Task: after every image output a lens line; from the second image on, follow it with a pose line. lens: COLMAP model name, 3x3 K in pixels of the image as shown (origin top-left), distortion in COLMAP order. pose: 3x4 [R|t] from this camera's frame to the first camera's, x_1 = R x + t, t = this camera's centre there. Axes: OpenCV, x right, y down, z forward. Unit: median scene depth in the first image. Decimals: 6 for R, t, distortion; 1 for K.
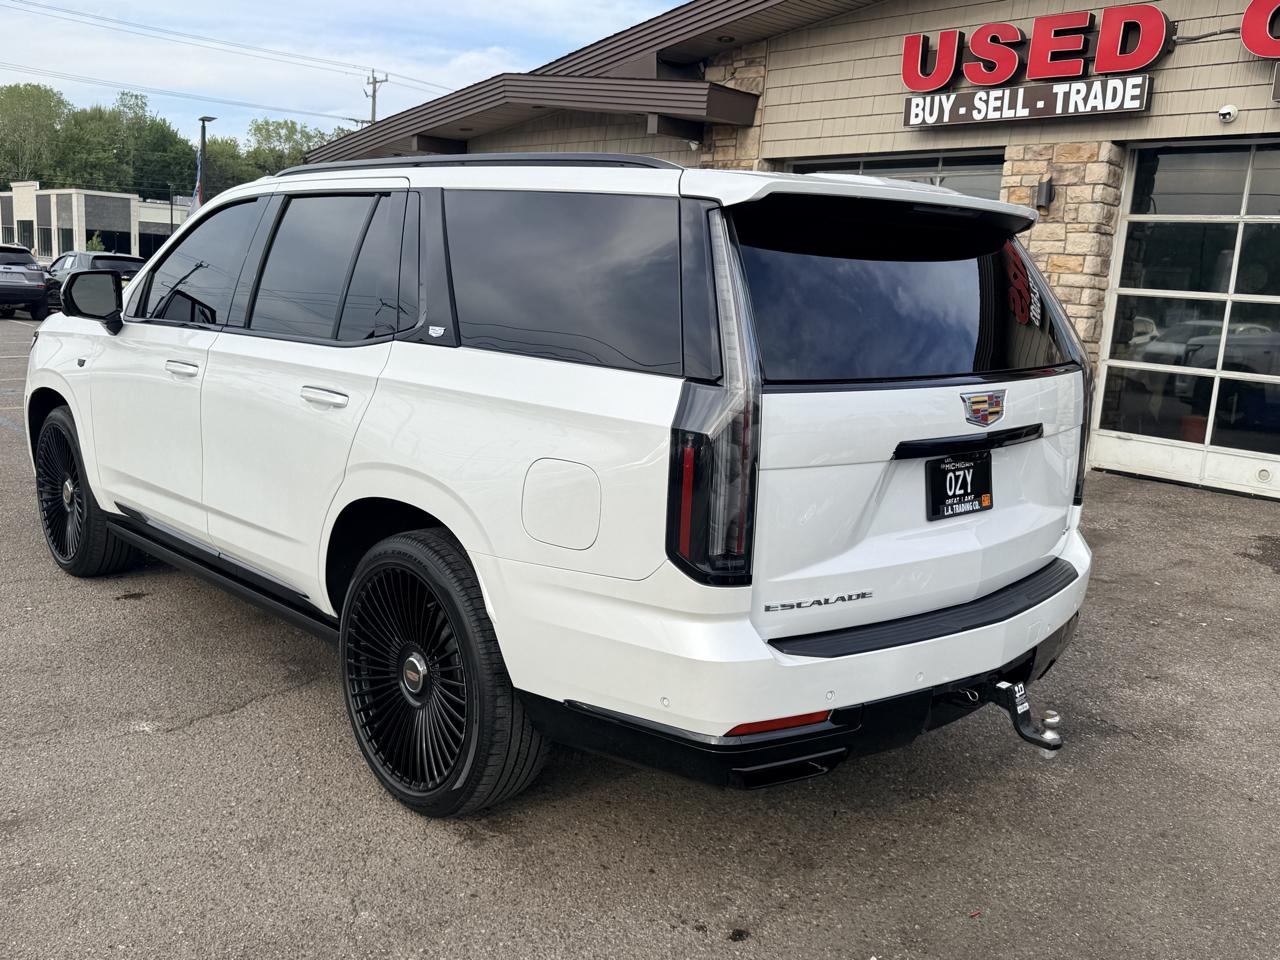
lens RADIAL K [[1165.5, 0, 640.0], [0, 1165.5, 480.0], [0, 0, 1]] dist [0.131770, -0.284447]
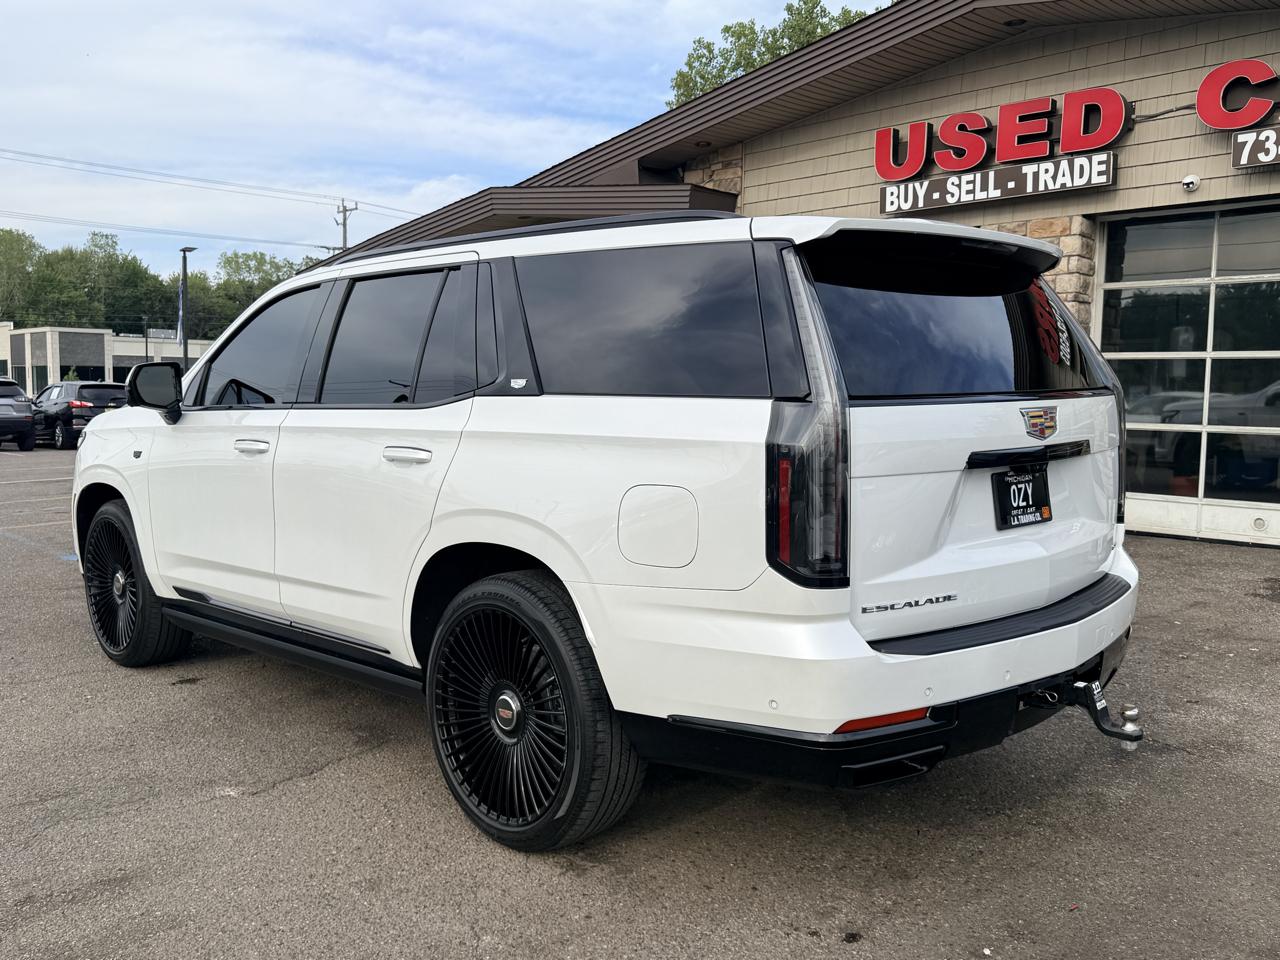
lens RADIAL K [[1168.4, 0, 623.7], [0, 1168.4, 472.9], [0, 0, 1]] dist [0.111536, -0.216344]
pose [[0.998573, -0.051023, 0.015756, -0.077718], [0.052340, 0.993672, -0.099380, 0.052328], [-0.010585, 0.100063, 0.994925, -0.046224]]
